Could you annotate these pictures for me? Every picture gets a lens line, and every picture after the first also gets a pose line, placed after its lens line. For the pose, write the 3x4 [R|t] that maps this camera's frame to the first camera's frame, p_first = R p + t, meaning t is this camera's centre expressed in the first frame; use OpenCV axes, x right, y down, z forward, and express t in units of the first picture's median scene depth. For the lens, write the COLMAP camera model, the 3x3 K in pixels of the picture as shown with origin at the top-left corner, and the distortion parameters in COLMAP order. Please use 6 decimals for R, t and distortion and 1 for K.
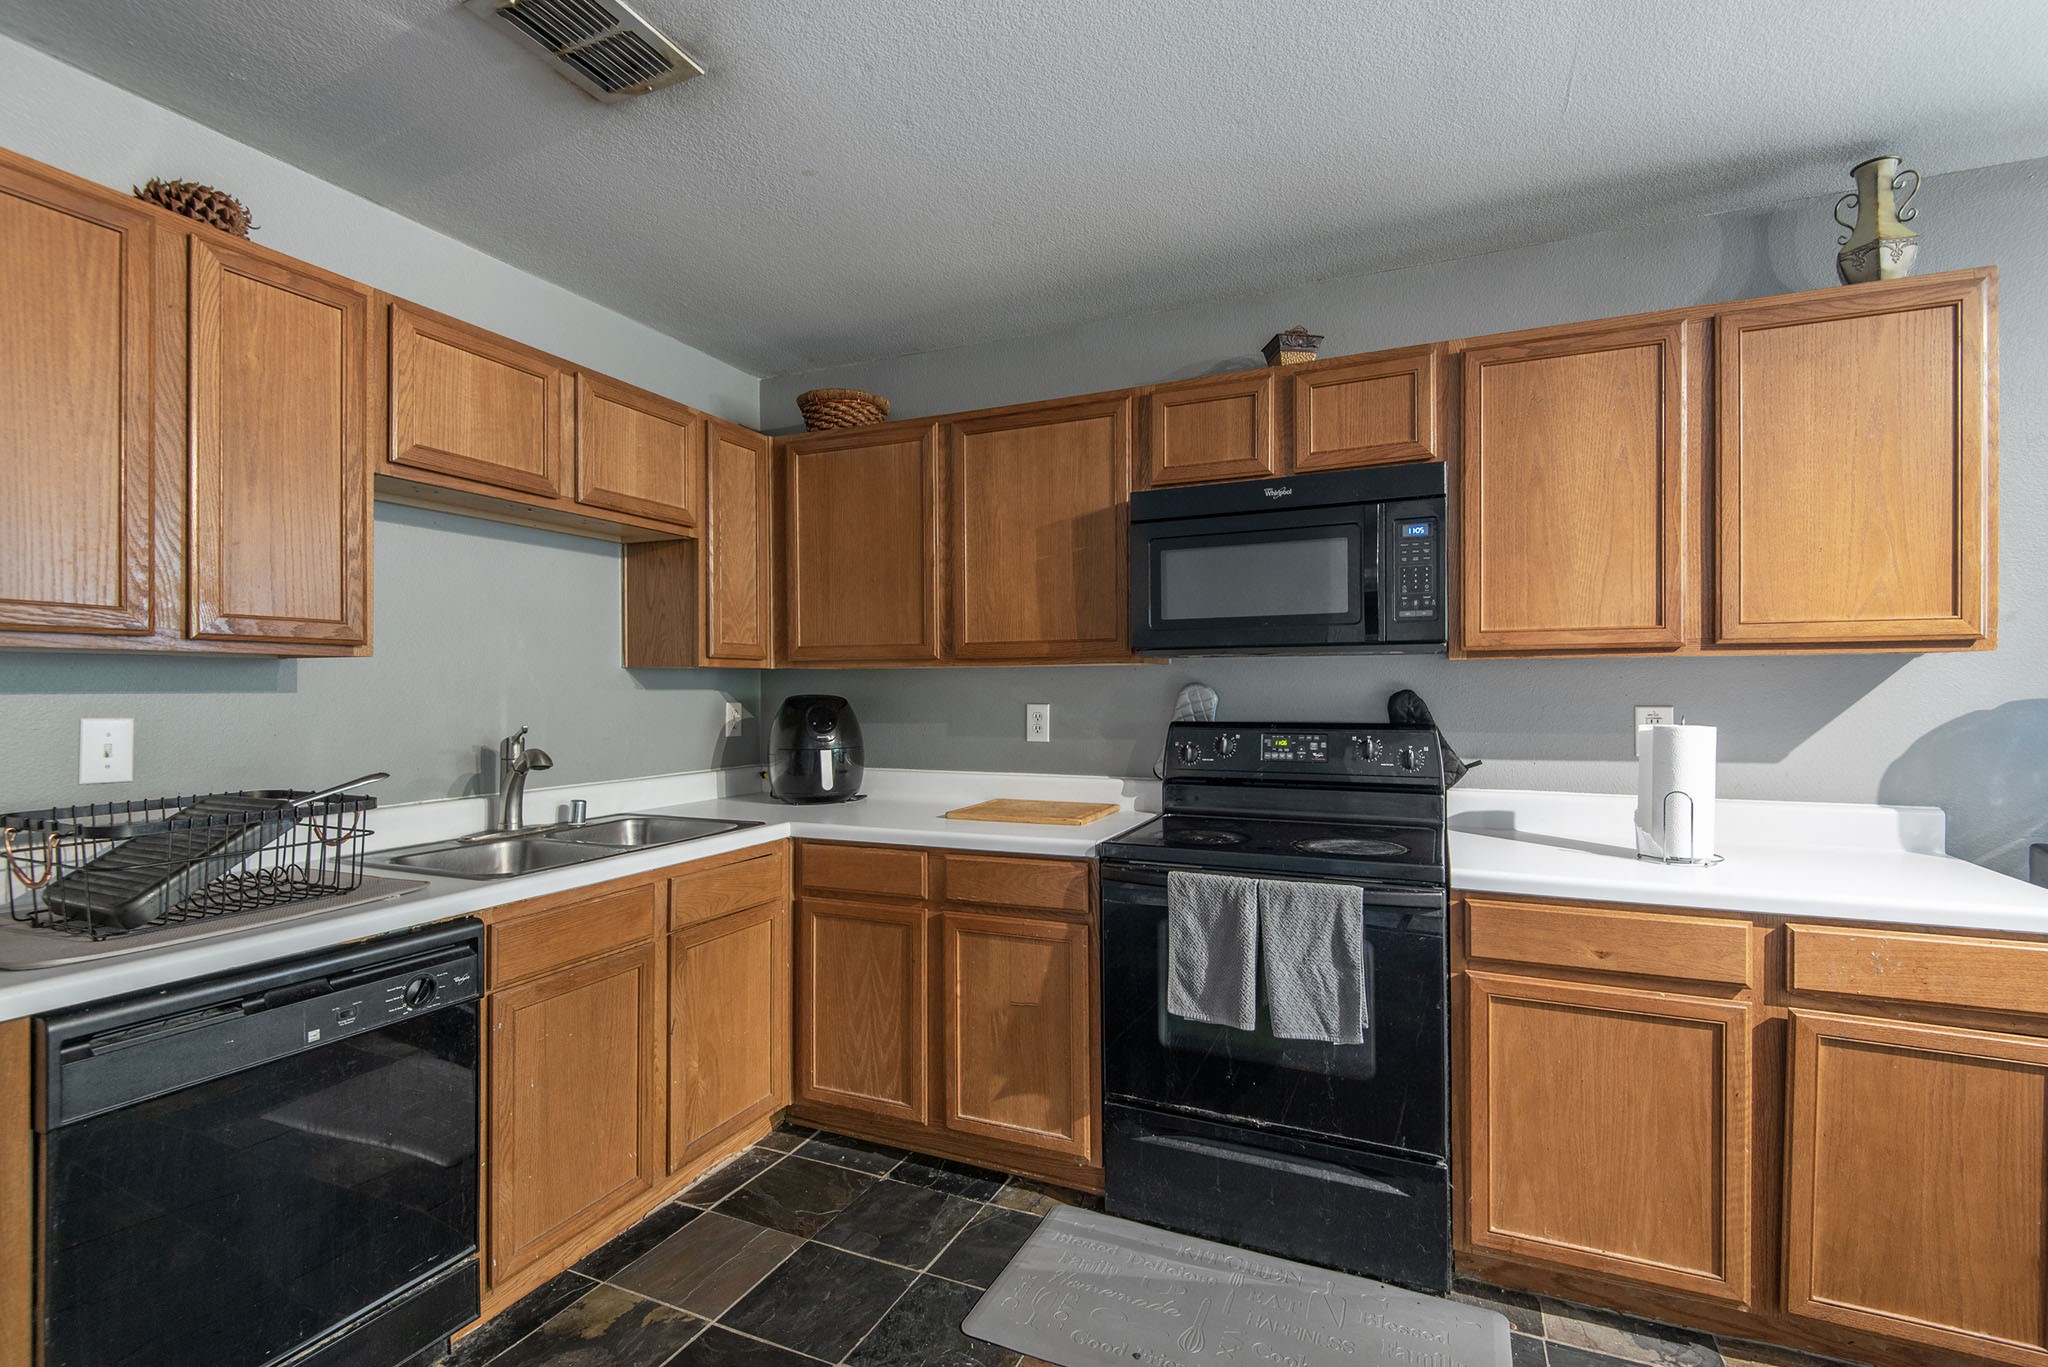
lens RADIAL K [[925.5, 0, 1030.9], [0, 925.5, 688.7], [0, 0, 1]] dist [0.030737, -0.017247]
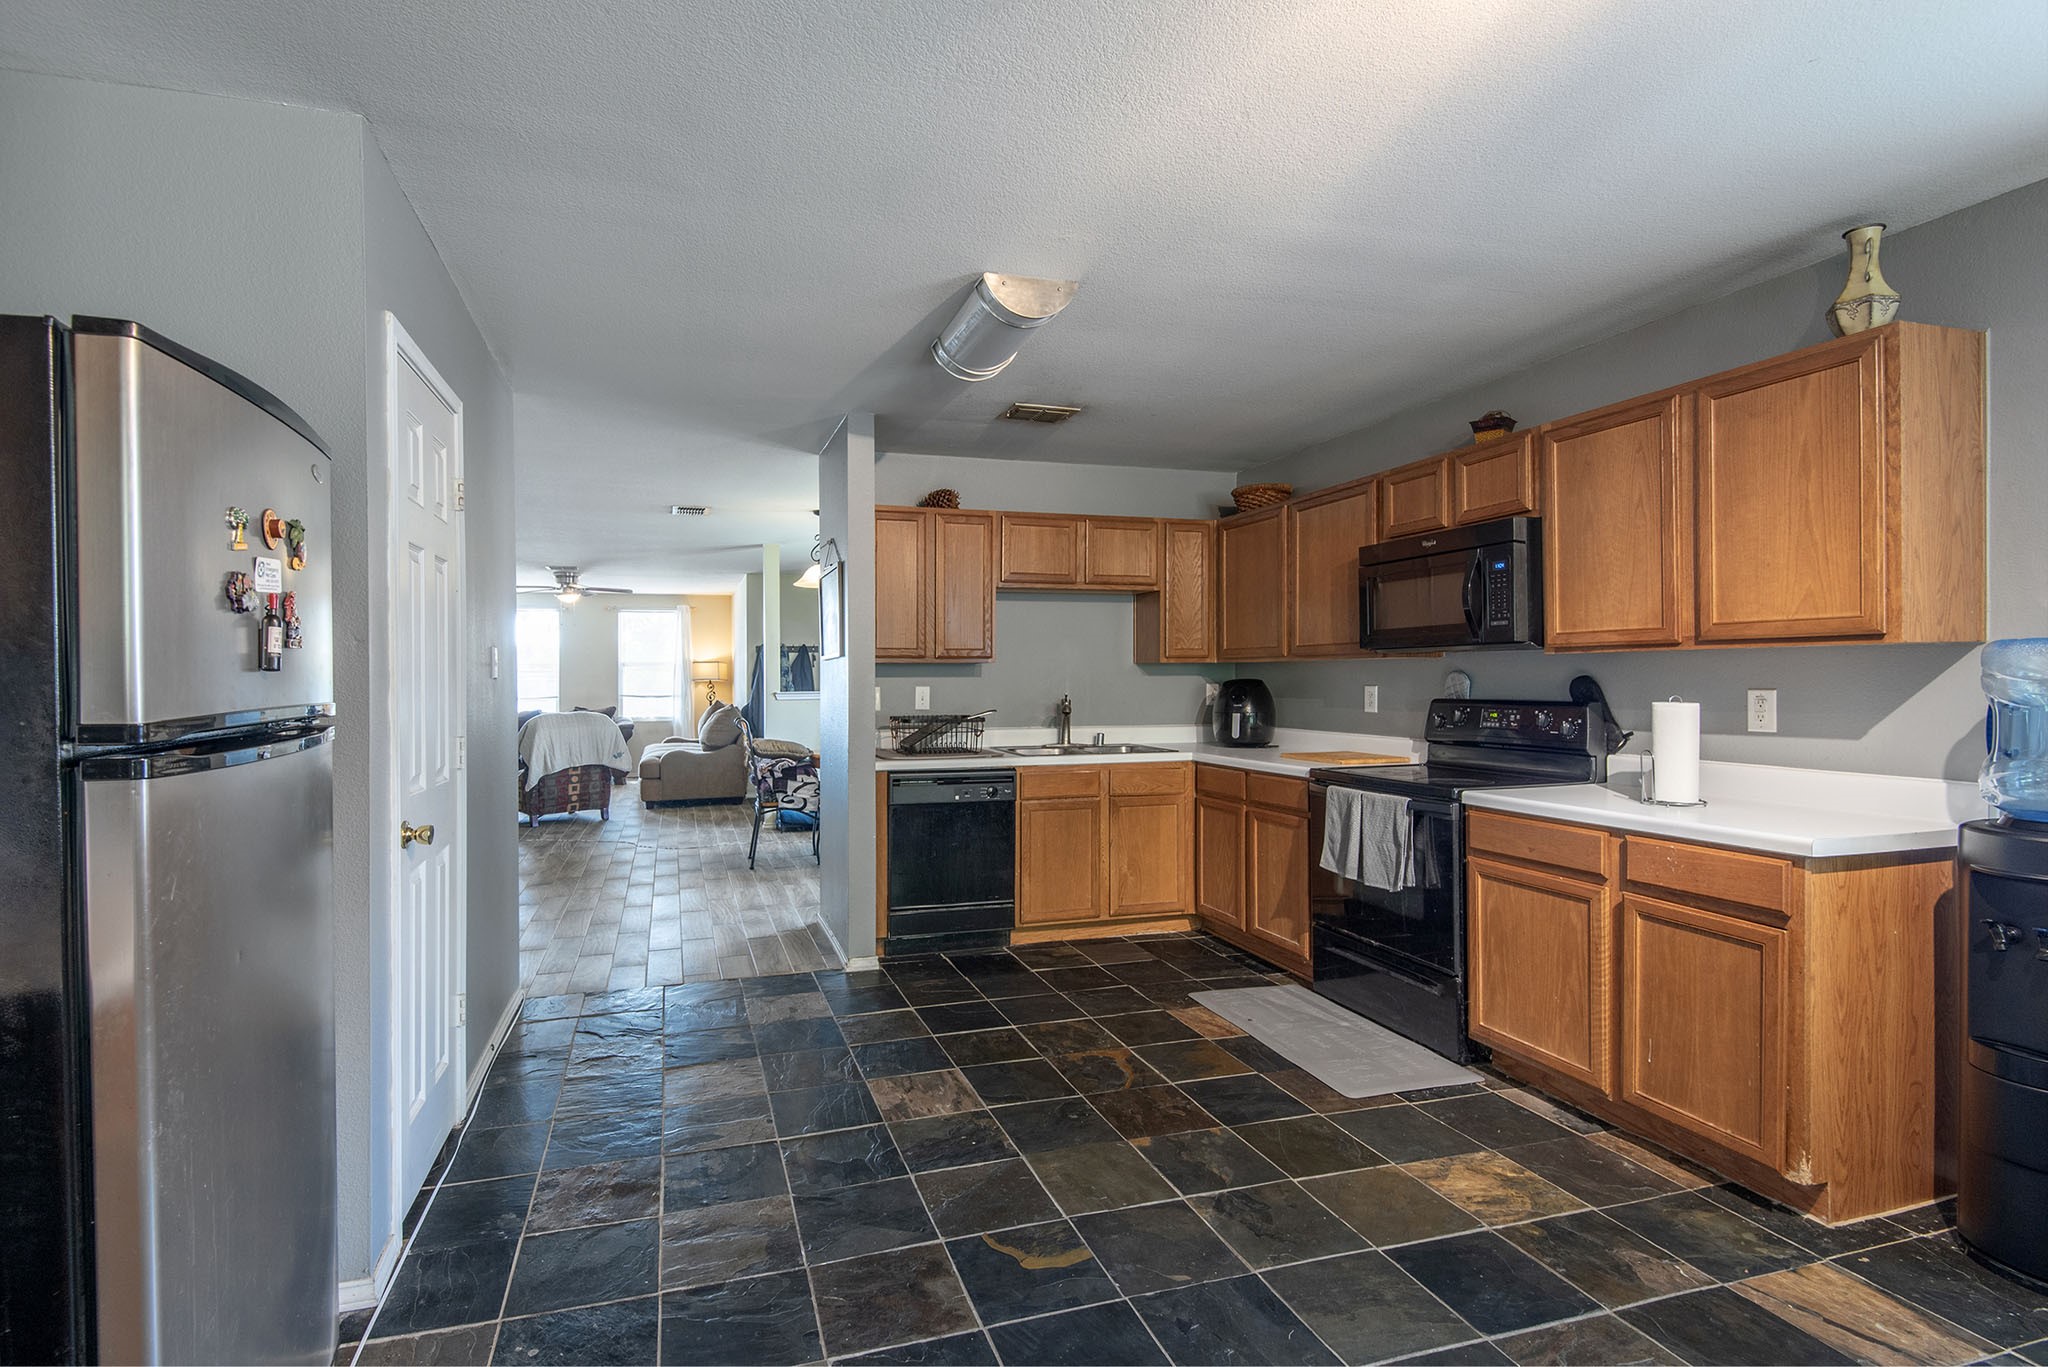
lens RADIAL K [[1002.1, 0, 961.1], [0, 1002.1, 679.0], [0, 0, 1]] dist [0.030676, -0.020881]
pose [[0.642441, 0.001782, -0.766333, 1.052206], [0.001755, 0.999991, 0.003797, -0.001228], [0.766333, -0.003784, 0.642432, -0.631174]]
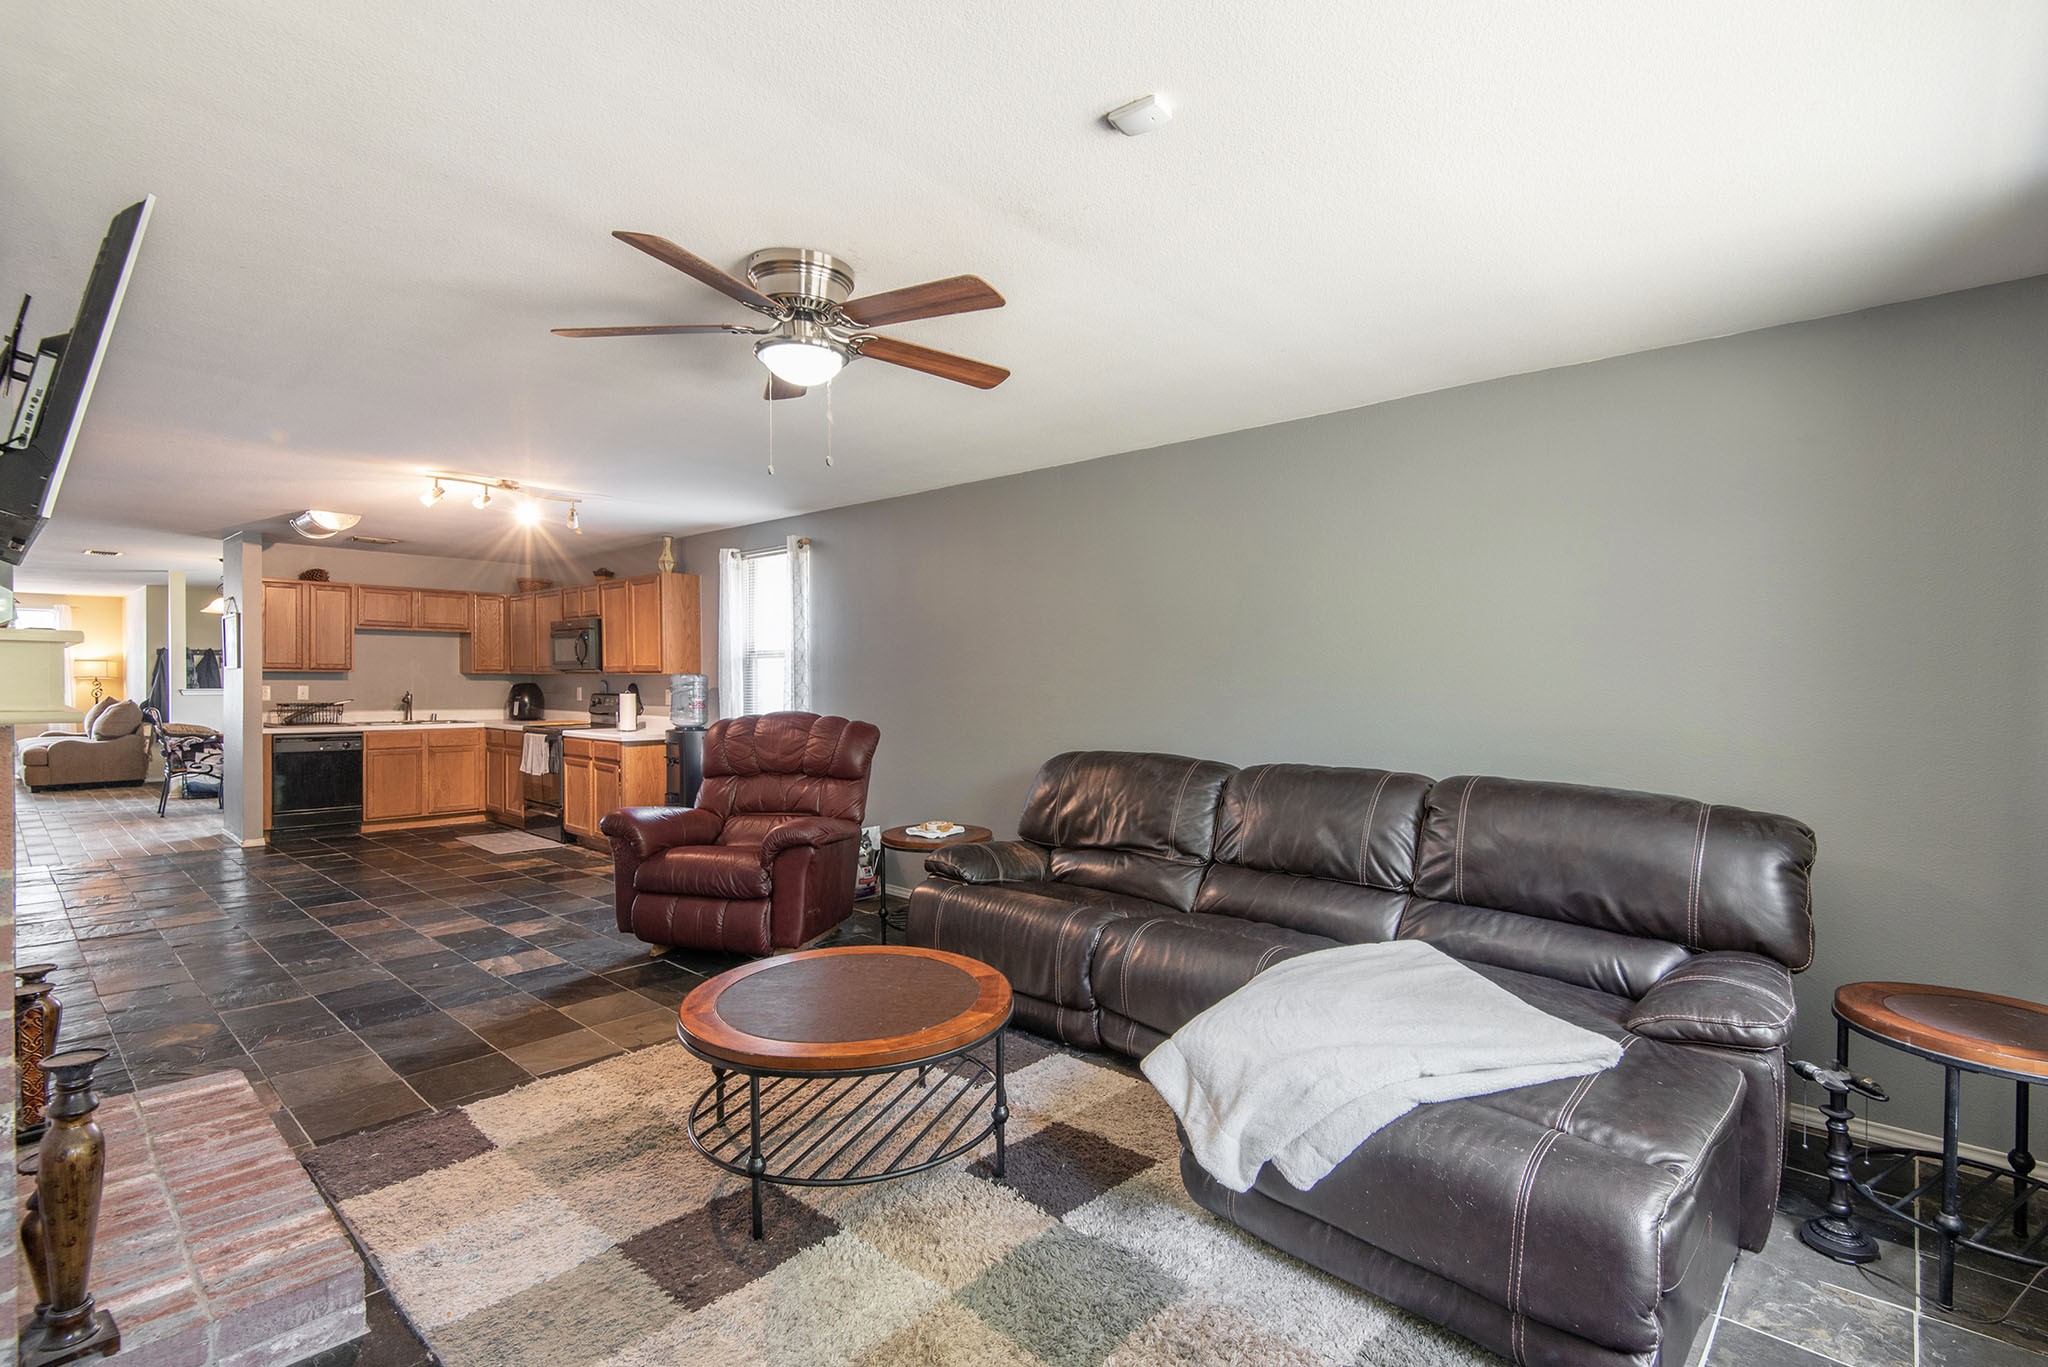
lens RADIAL K [[993.5, 0, 1106.5], [0, 993.5, 692.6], [0, 0, 1]] dist [-0.025548, -0.000475]
pose [[0.960114, 0.014704, -0.279222, 3.184138], [-0.011057, 0.999832, 0.014629, -0.037490], [0.279390, -0.010958, 0.960115, -1.918364]]
